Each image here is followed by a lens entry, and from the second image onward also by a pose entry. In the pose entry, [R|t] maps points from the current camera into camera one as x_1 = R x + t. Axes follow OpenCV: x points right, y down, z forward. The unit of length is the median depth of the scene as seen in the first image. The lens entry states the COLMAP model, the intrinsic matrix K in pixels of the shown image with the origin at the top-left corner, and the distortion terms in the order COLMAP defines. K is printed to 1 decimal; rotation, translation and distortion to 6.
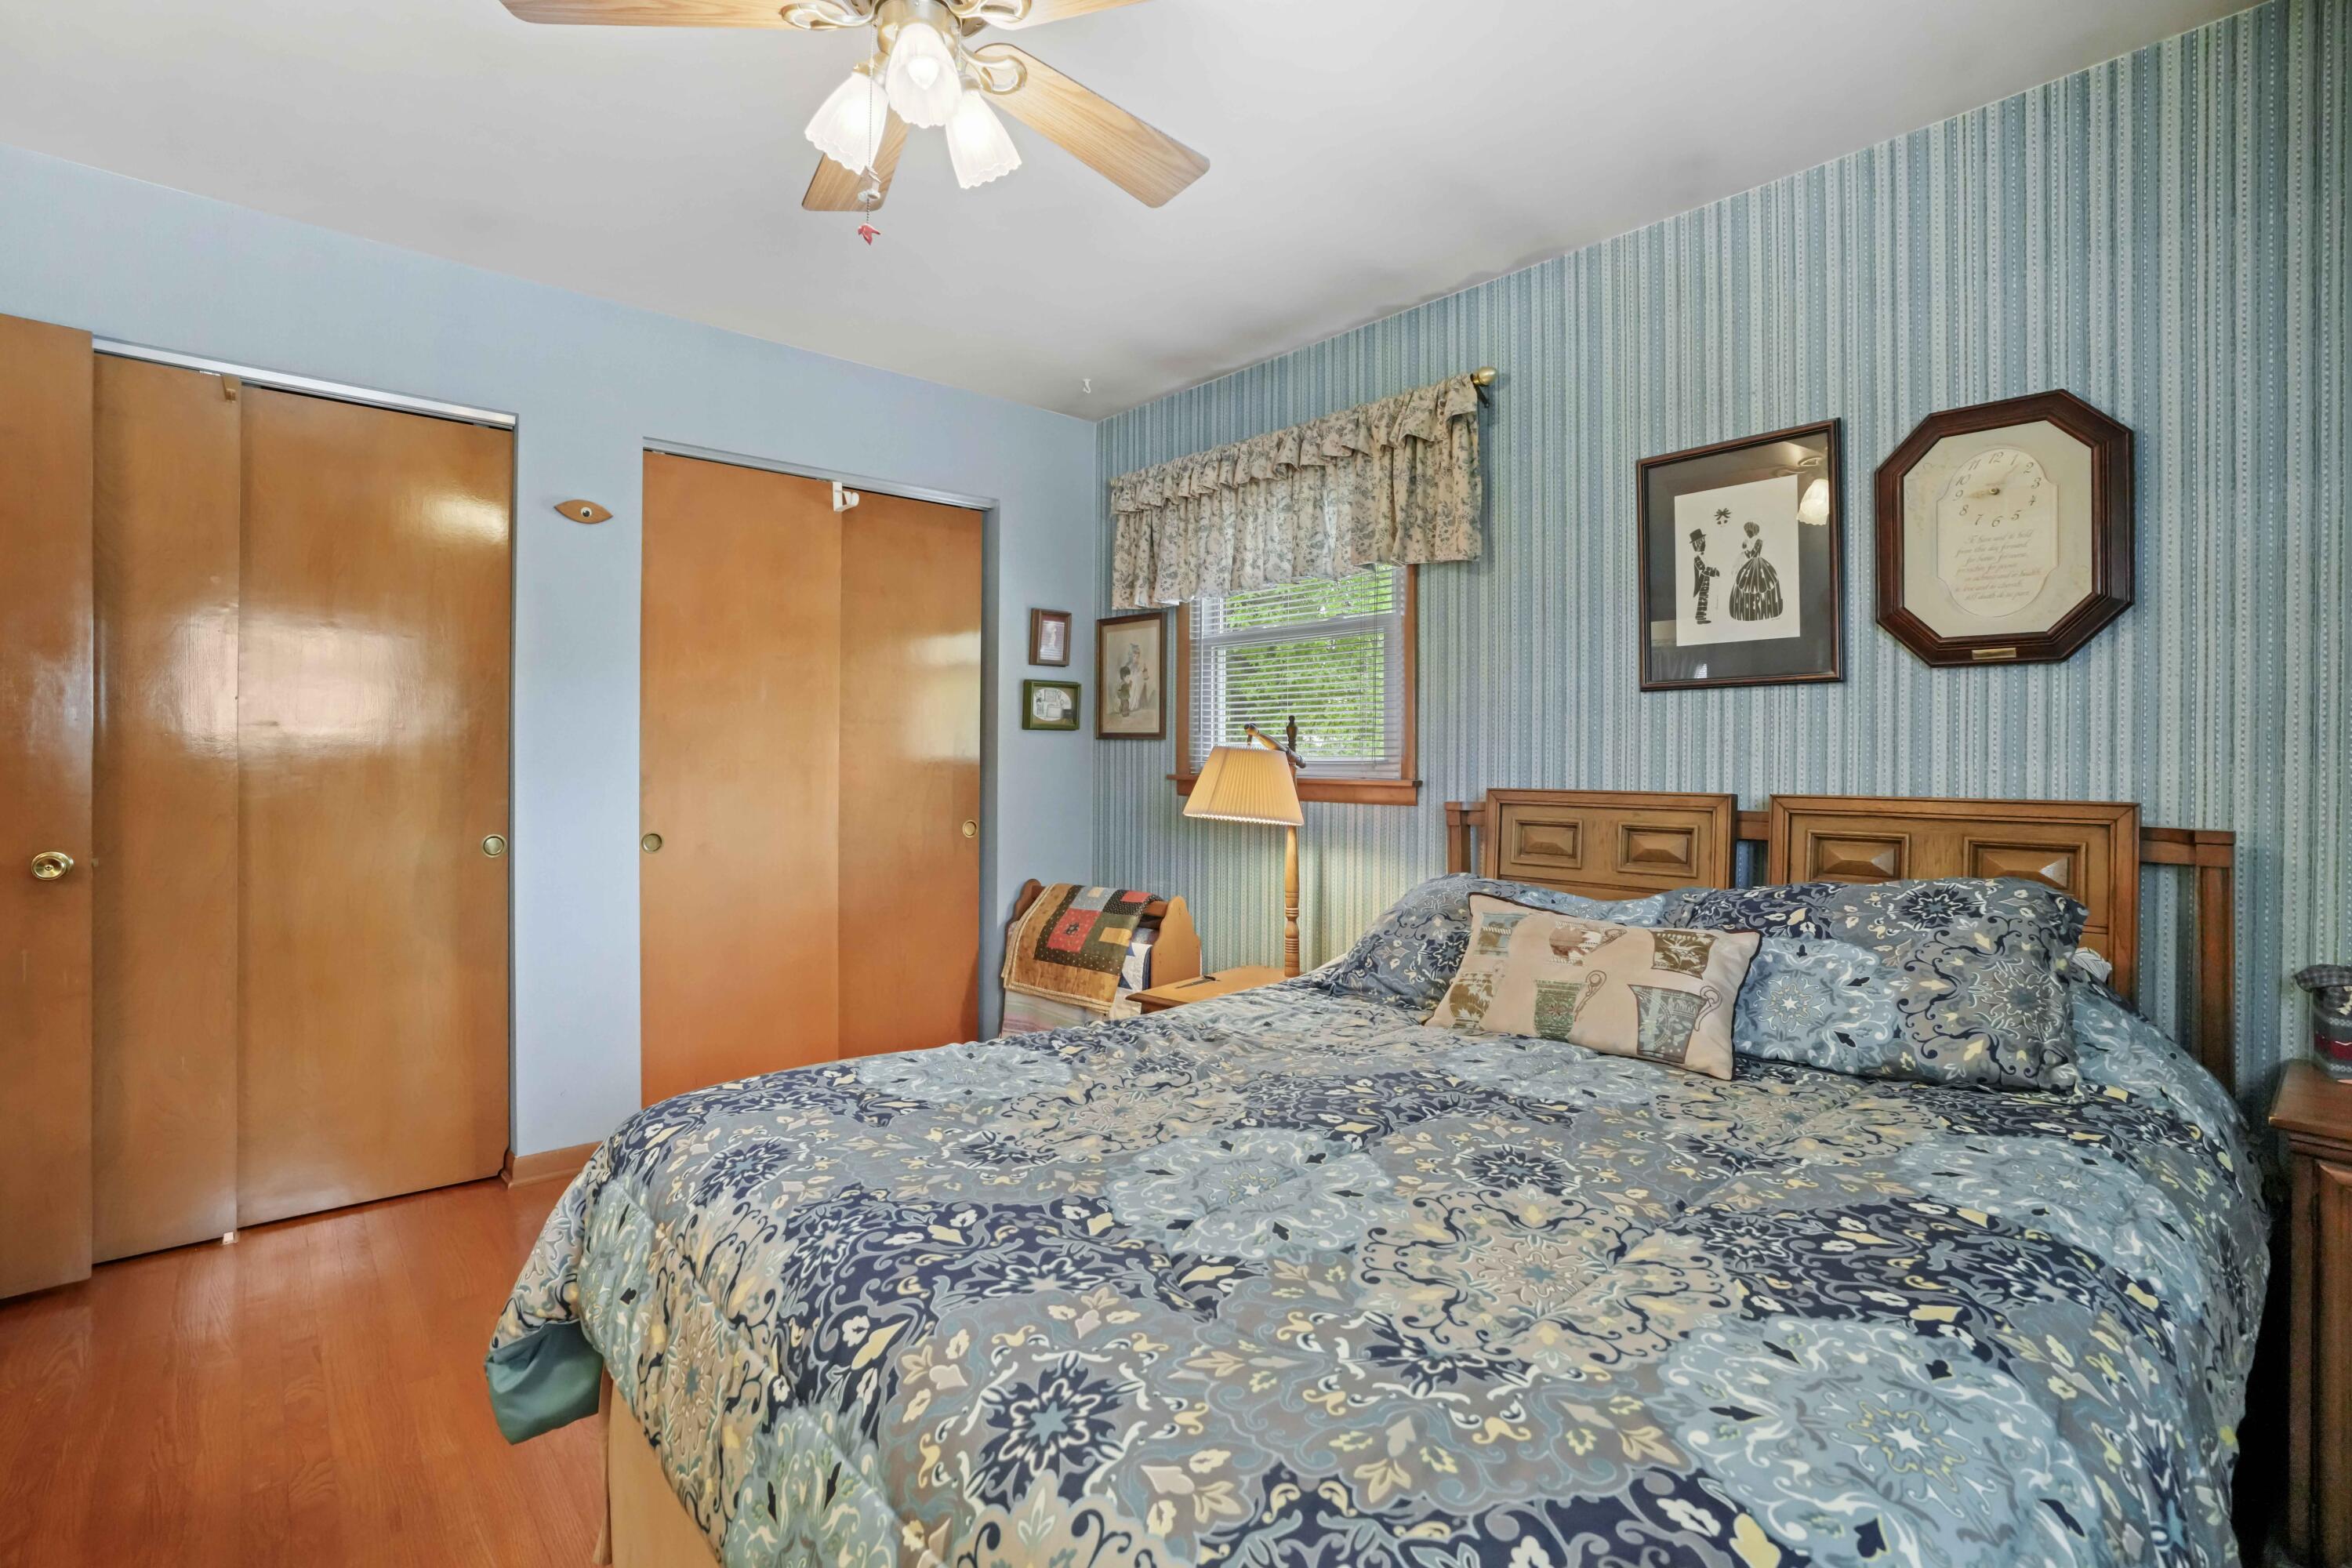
lens RADIAL K [[1091.1, 0, 1192.0], [0, 1091.1, 758.7], [0, 0, 1]] dist [-0.035902, 0.000351]
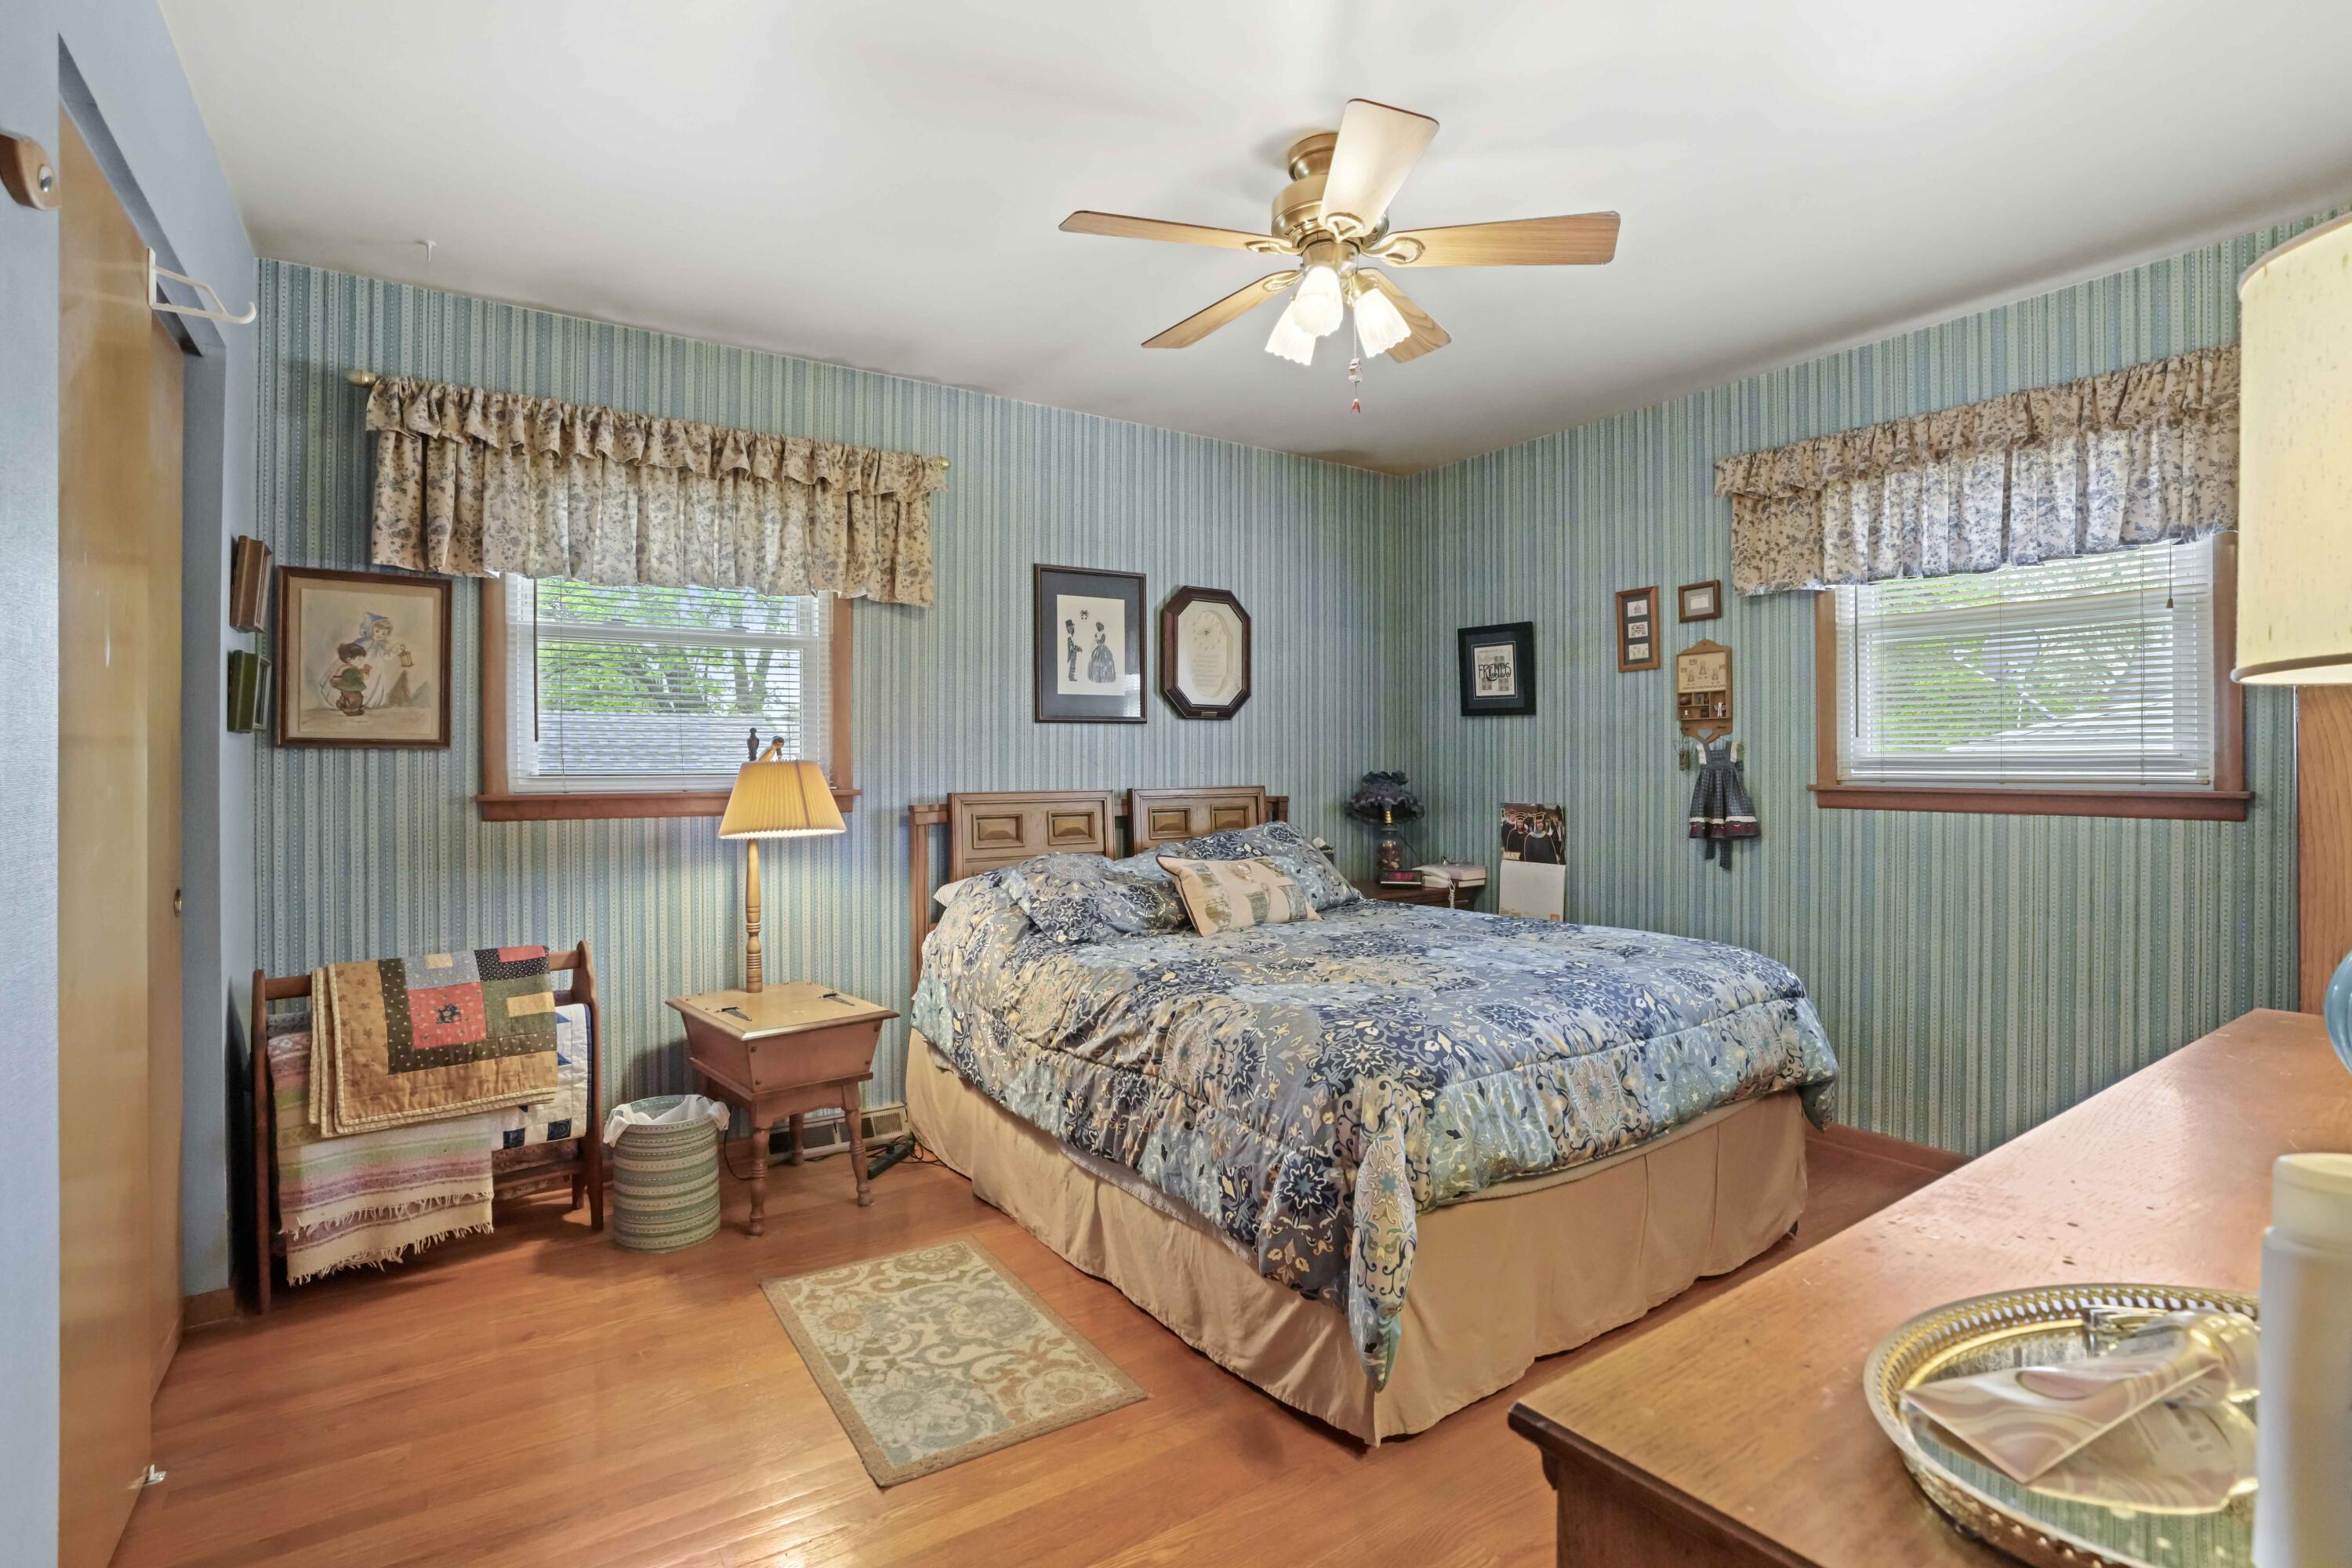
lens RADIAL K [[1091.1, 0, 1188.4], [0, 1091.1, 784.1], [0, 0, 1]] dist [-0.035902, 0.000351]
pose [[0.147521, -0.030306, 0.988595, -1.038820], [0.002713, 0.999539, 0.030237, -0.022396], [-0.989055, -0.001779, 0.147535, 0.587130]]
